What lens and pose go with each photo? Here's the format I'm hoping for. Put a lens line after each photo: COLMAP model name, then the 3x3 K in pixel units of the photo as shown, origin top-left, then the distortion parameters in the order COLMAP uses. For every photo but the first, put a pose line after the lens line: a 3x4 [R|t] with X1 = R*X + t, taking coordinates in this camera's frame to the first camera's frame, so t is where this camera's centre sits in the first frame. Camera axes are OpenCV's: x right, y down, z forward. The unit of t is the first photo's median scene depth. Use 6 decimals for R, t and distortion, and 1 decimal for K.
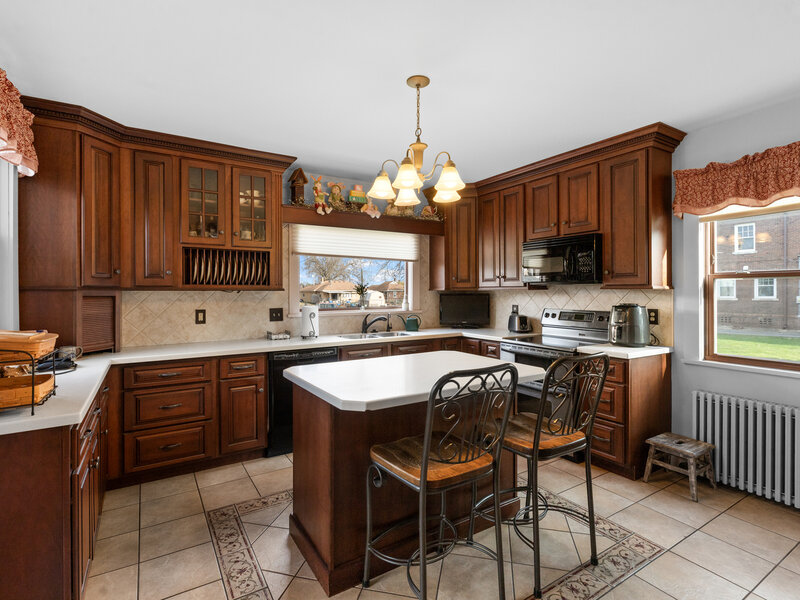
lens RADIAL K [[407.0, 0, 399.0], [0, 407.0, 295.3], [0, 0, 1]] dist [0.000008, -0.000145]
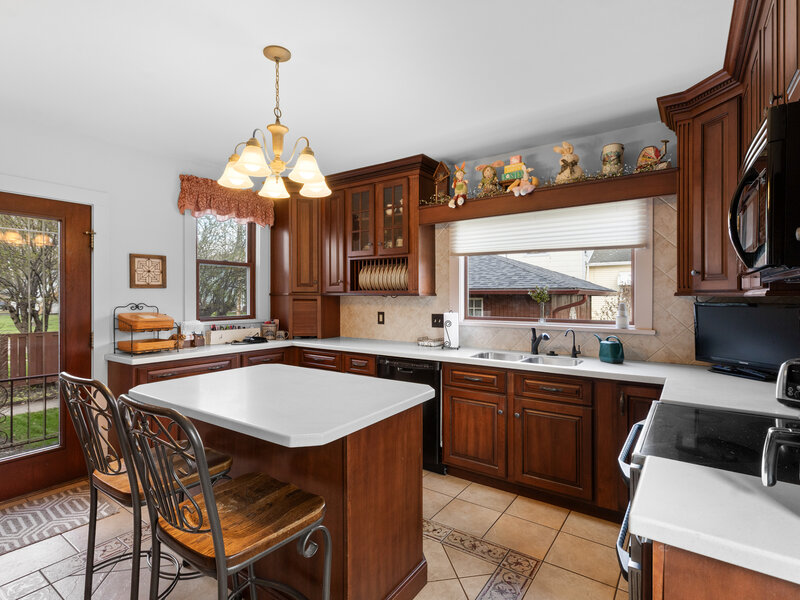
lens RADIAL K [[407.0, 0, 400.1], [0, 407.0, 296.8], [0, 0, 1]] dist [0.000008, -0.000145]
pose [[0.390438, 0.007695, -0.920597, 0.558719], [-0.010555, 0.999937, 0.003881, -0.011795], [0.920569, 0.008202, 0.390494, 0.556530]]
